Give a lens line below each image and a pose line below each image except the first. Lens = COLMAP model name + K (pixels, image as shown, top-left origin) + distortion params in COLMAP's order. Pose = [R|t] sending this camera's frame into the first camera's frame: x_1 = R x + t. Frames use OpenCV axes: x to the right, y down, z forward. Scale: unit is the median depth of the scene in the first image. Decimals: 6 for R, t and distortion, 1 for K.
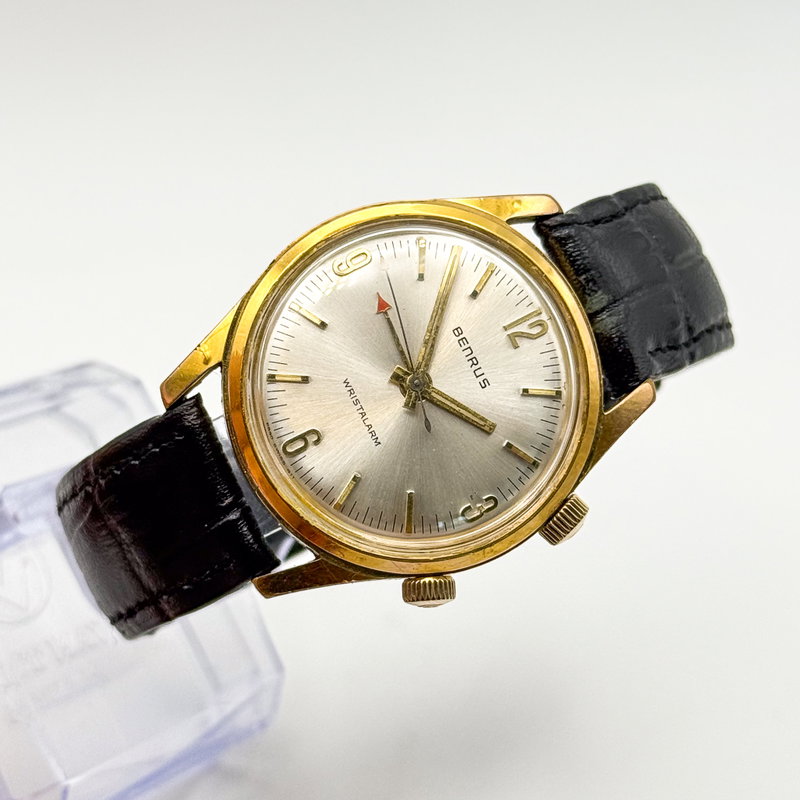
lens RADIAL K [[2240.9, 0, 398.0], [0, 2240.9, 400.7], [0, 0, 1]] dist [0.115686, 0.000000]
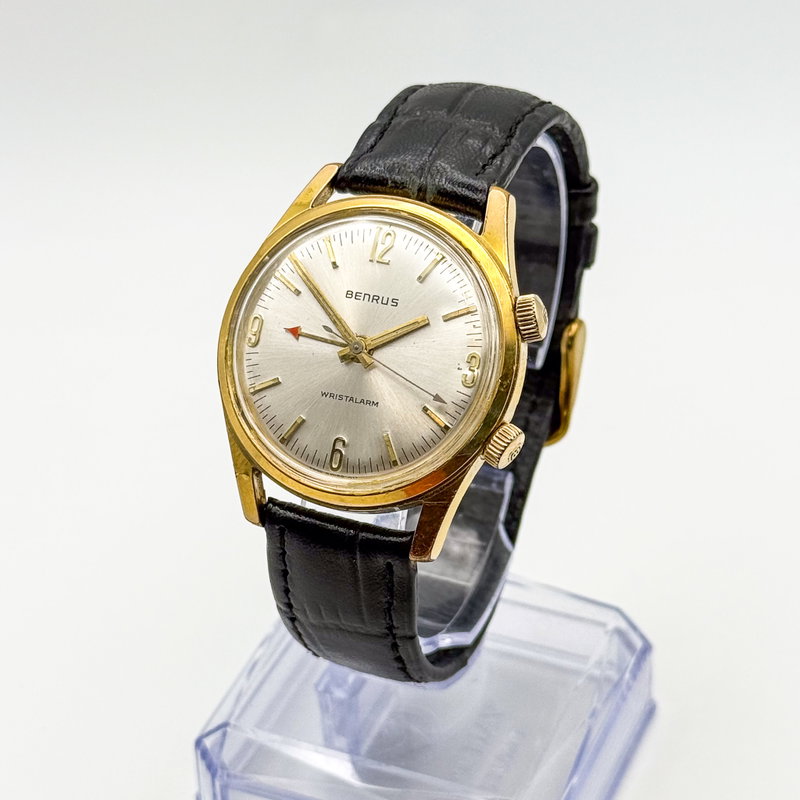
lens RADIAL K [[2240.9, 0, 399.5], [0, 2240.9, 398.6], [0, 0, 1]] dist [0.115686, 0.000000]
pose [[0.588274, -0.792912, -0.158822, 0.188699], [0.765692, 0.609336, -0.205976, 0.270438], [0.260096, -0.000439, 0.965583, -0.145912]]
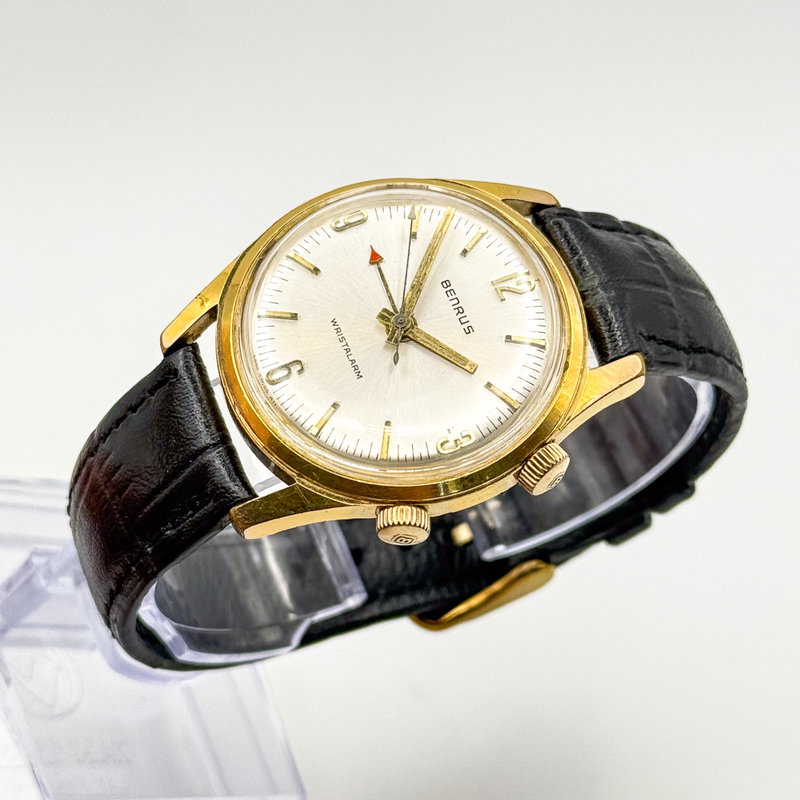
lens RADIAL K [[2240.9, 0, 405.6], [0, 2240.9, 396.7], [0, 0, 1]] dist [0.115686, 0.000000]
pose [[0.993207, 0.026088, -0.113395, 0.126968], [-0.062486, 0.941677, -0.330665, 0.361763], [0.098155, 0.335504, 0.936911, 0.049405]]
